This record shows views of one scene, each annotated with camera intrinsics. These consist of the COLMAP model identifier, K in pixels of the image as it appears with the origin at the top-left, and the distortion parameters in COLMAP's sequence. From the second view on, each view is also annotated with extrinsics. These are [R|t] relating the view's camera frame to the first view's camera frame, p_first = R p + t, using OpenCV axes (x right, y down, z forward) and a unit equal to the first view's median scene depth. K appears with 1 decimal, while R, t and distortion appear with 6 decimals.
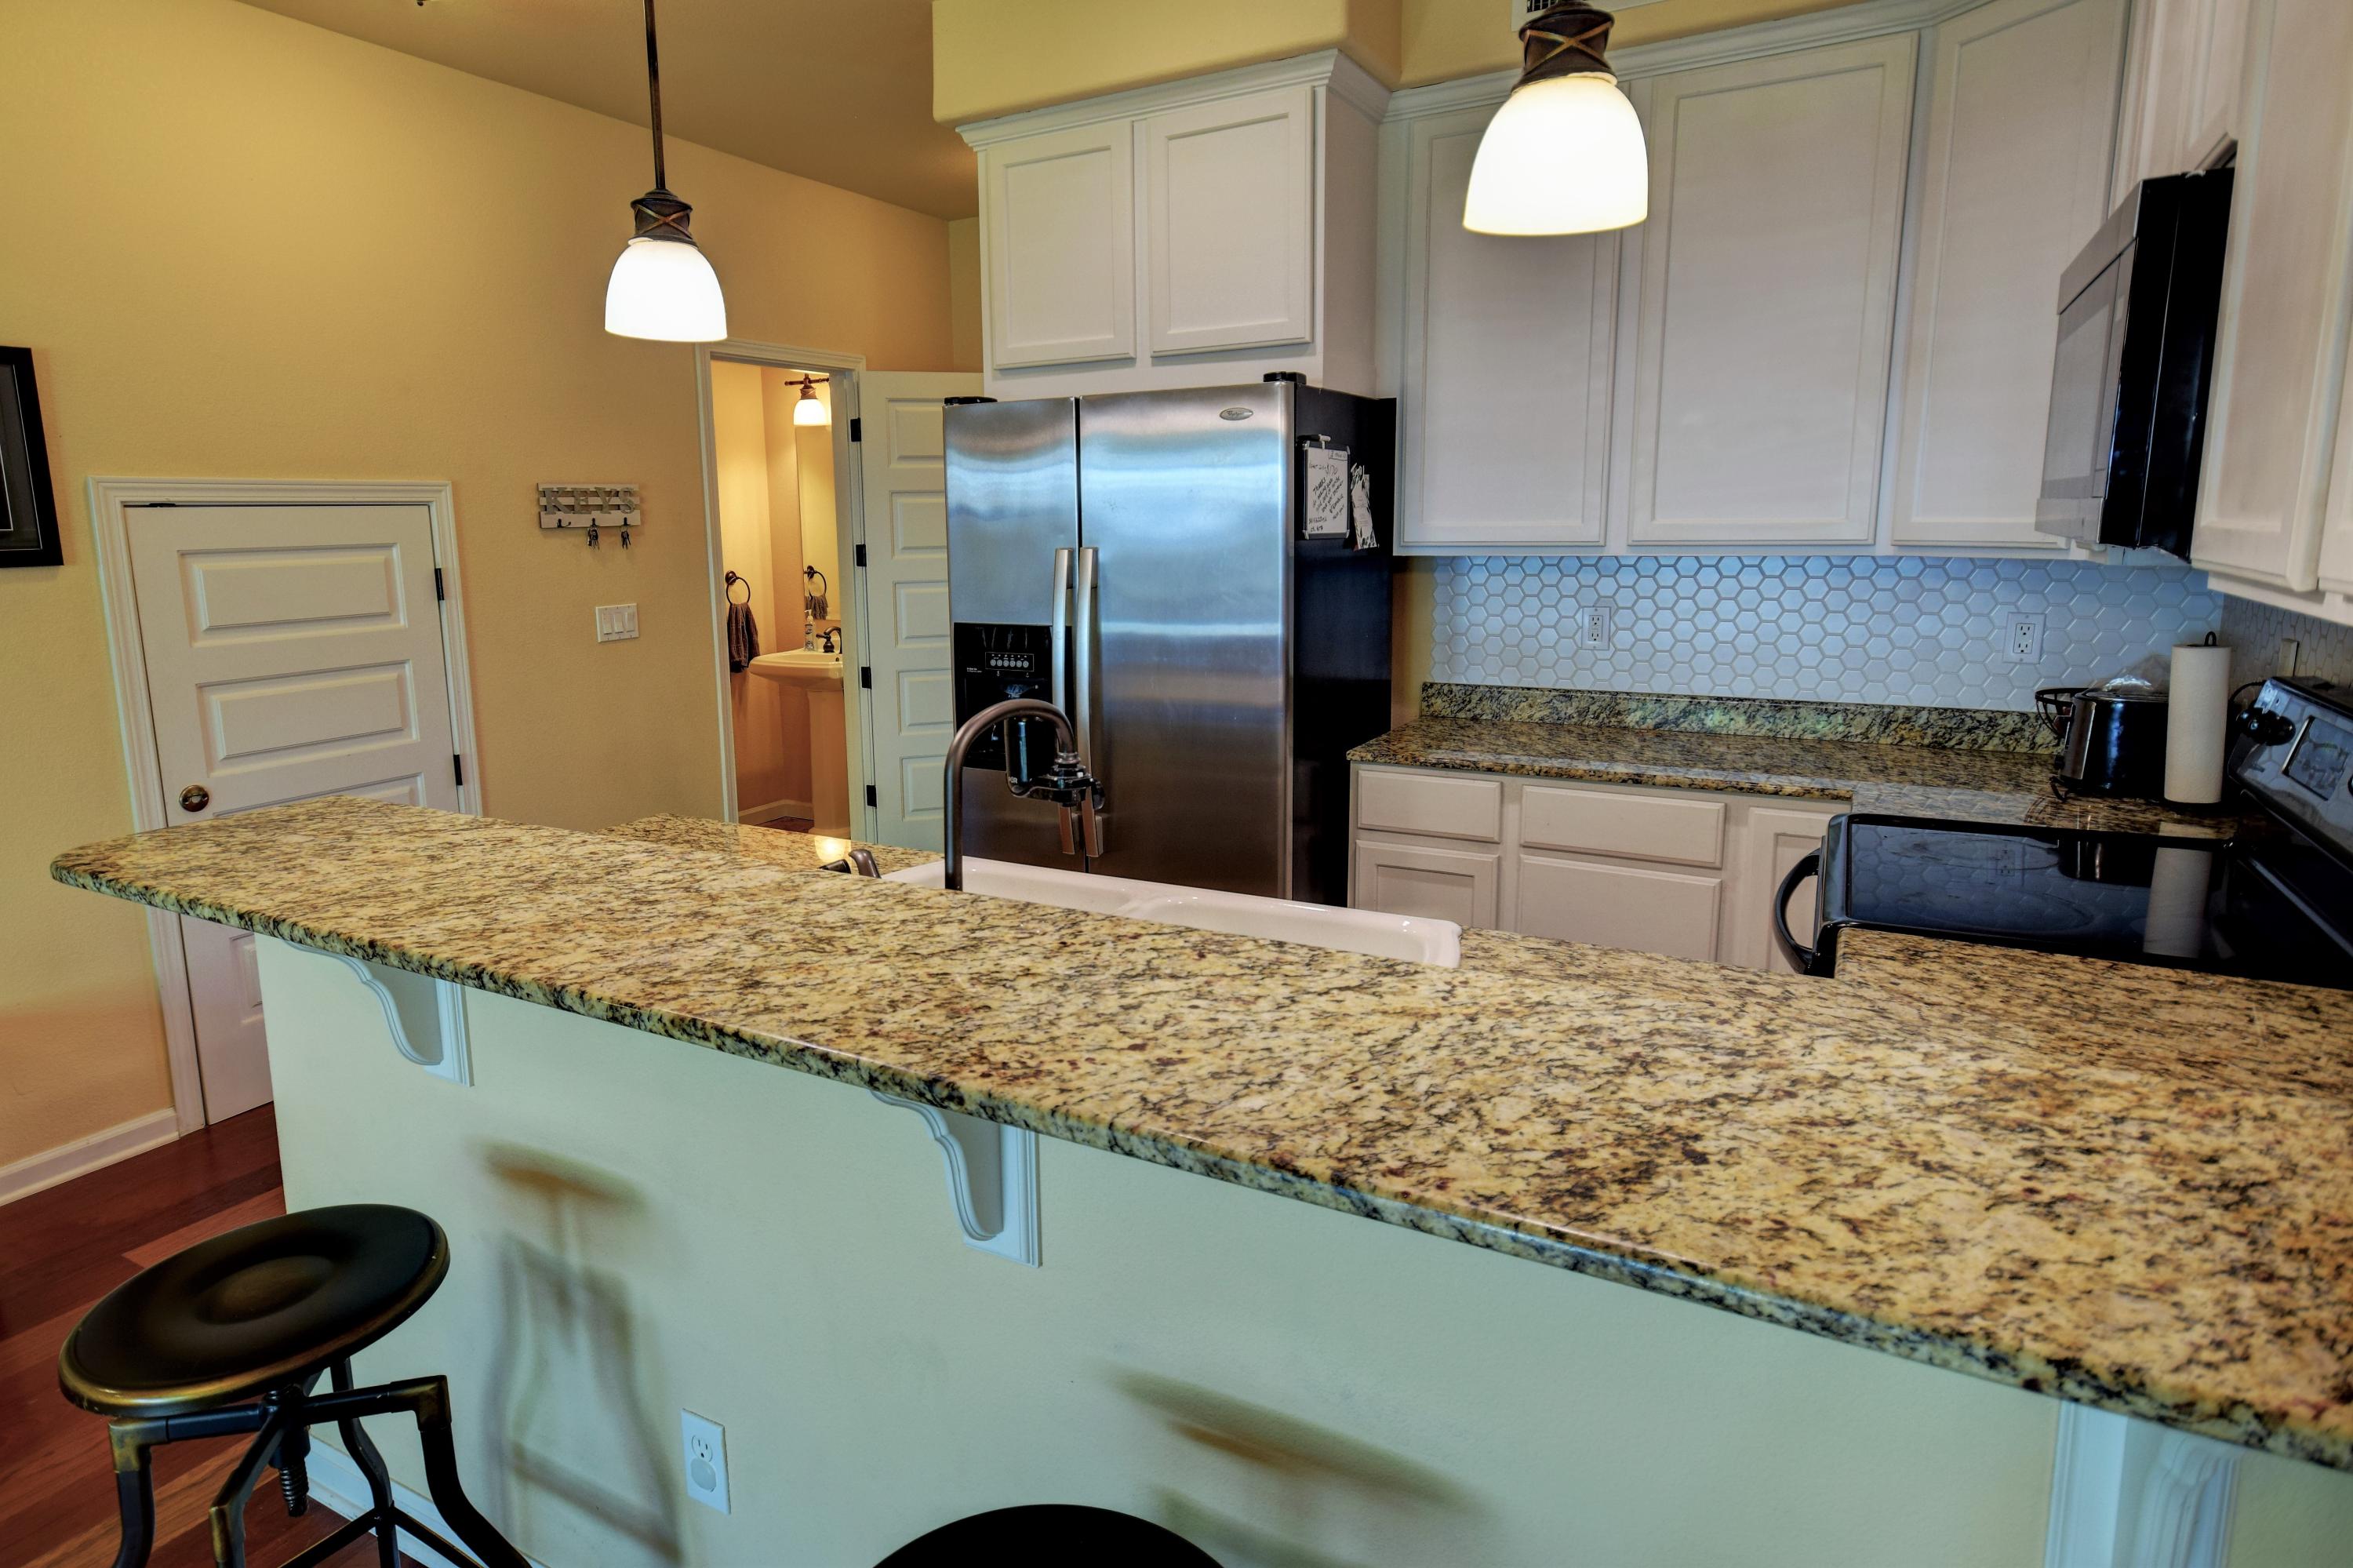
lens RADIAL K [[1307.9, 0, 1082.8], [0, 1307.9, 716.3], [0, 0, 1]] dist [0.005355, 0.001489]
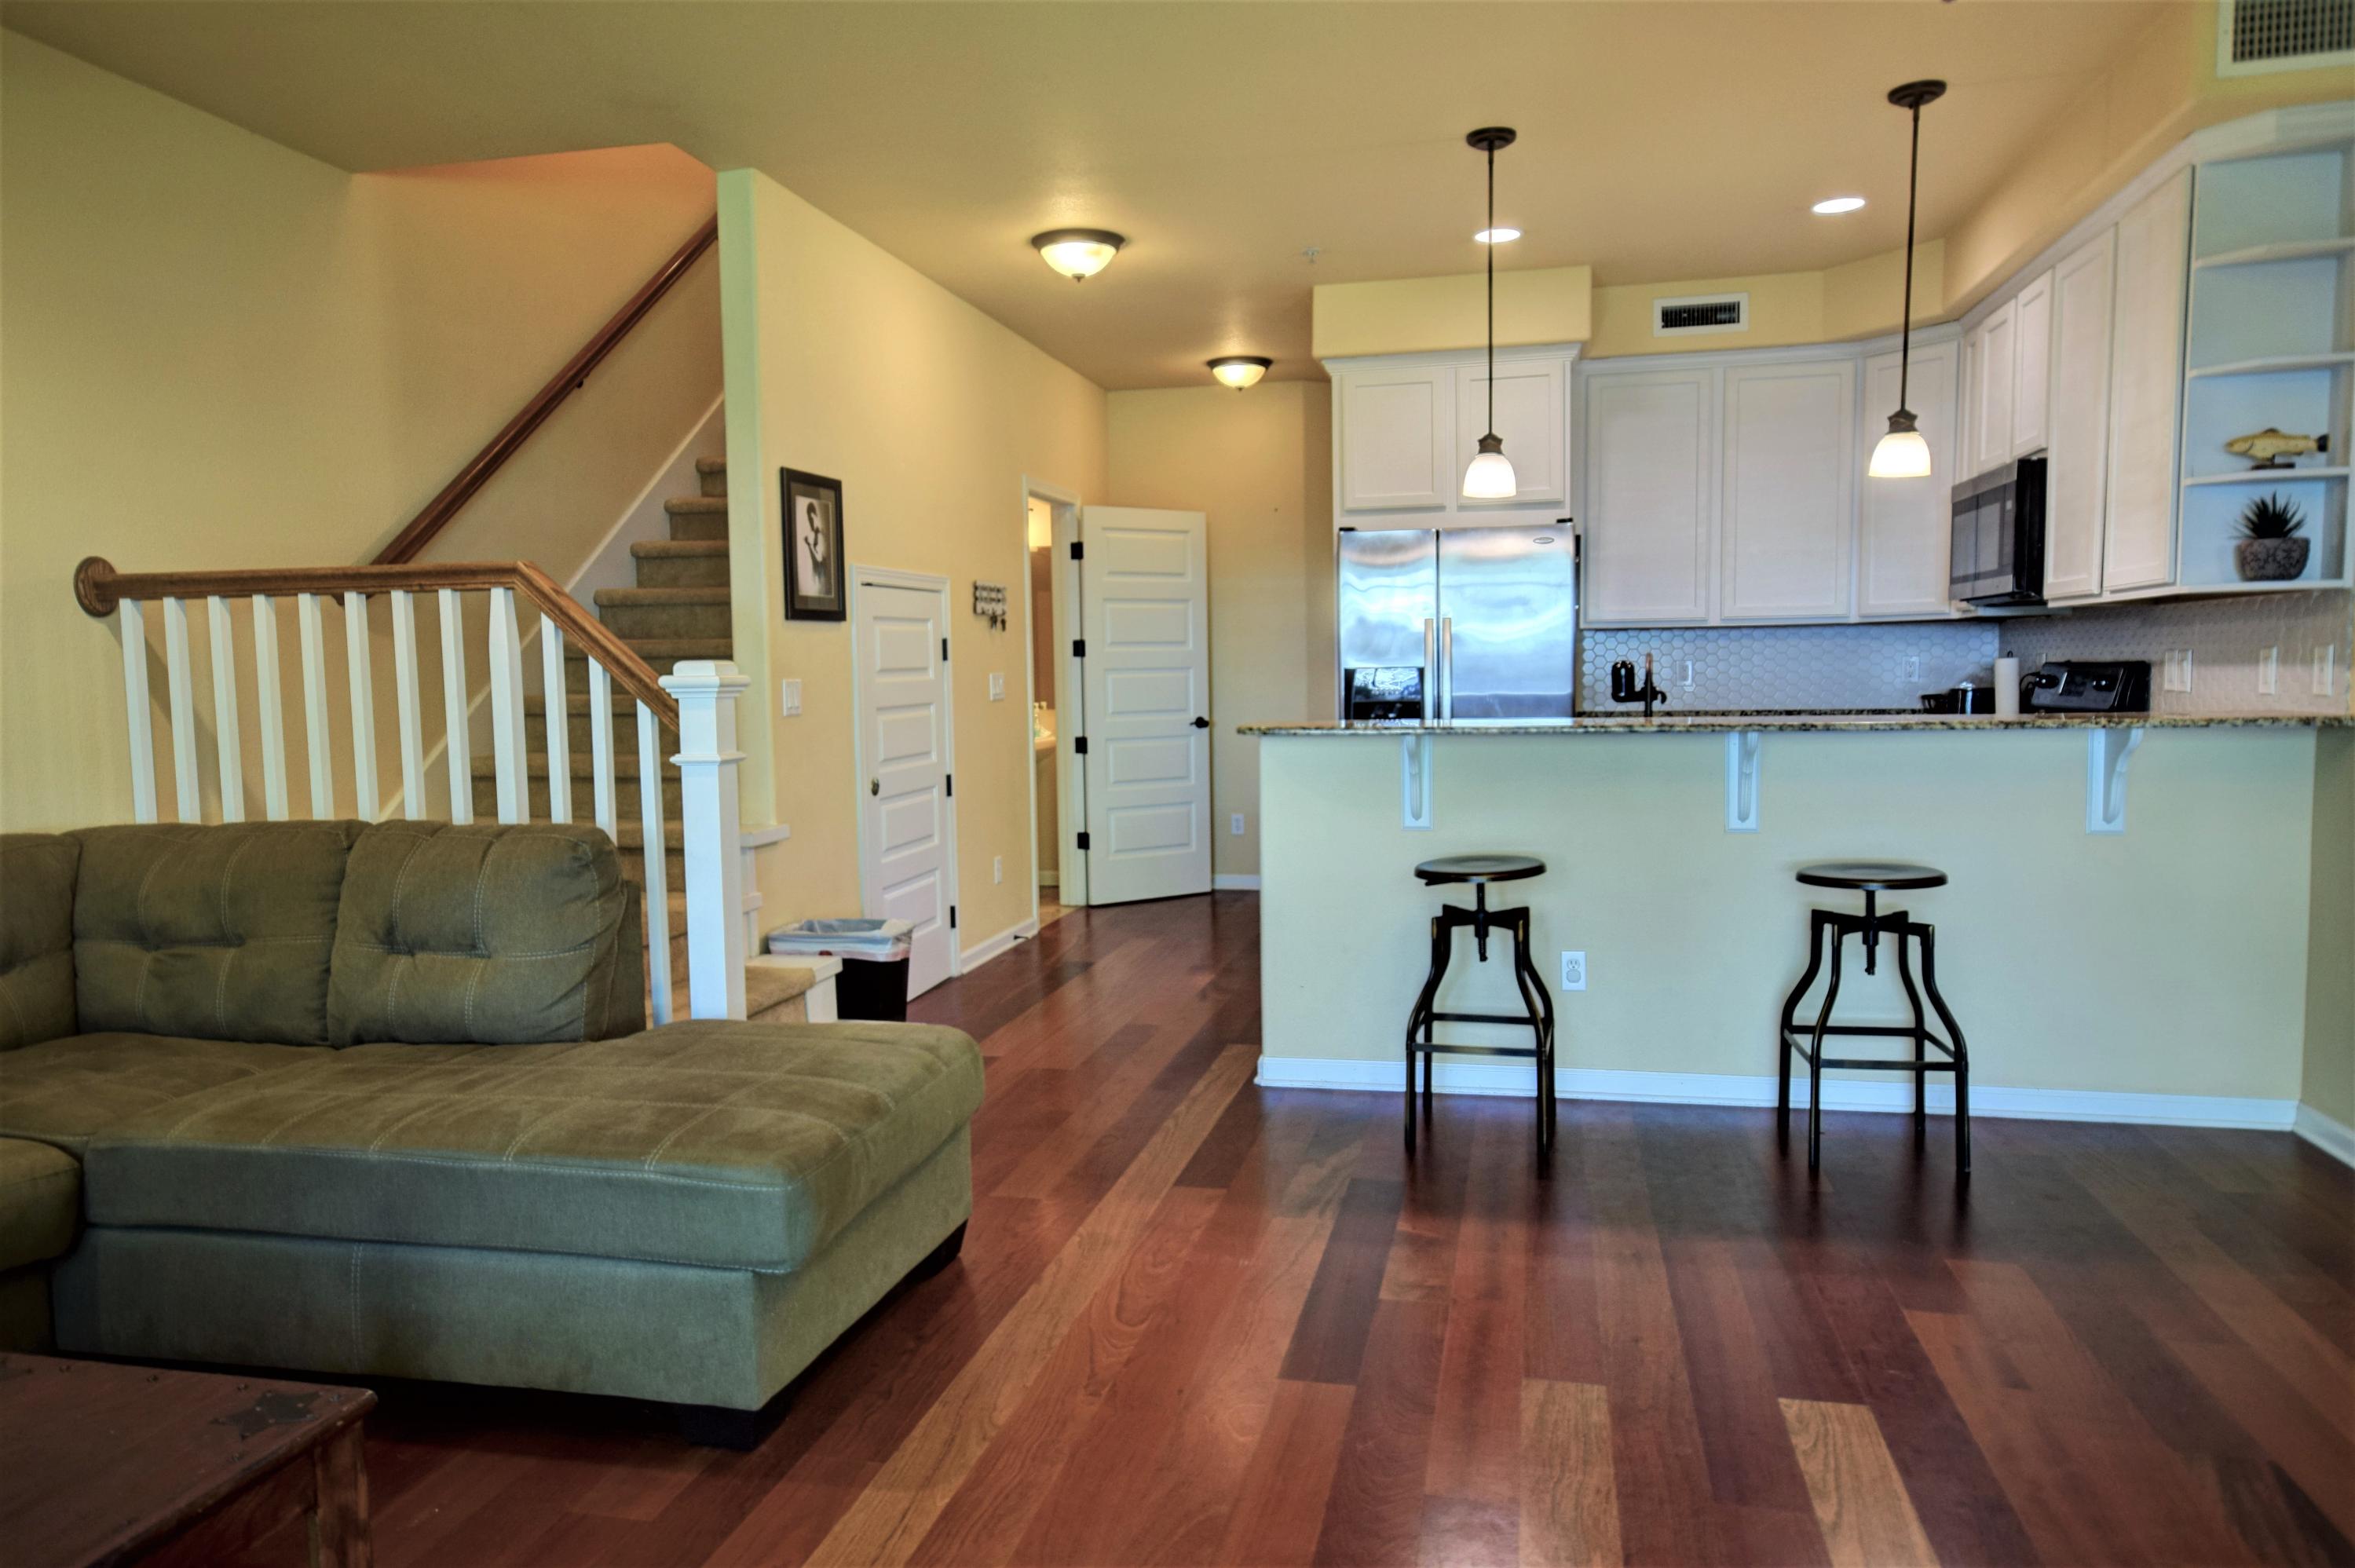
lens RADIAL K [[1532.9, 0, 1180.5], [0, 1532.9, 786.0], [0, 0, 1]] dist [0.028761, 0.001380]
pose [[0.949890, -0.022550, 0.311769, -0.880472], [0.047166, 0.996315, -0.071641, 0.196244], [-0.309005, 0.082756, 0.947453, -0.689677]]
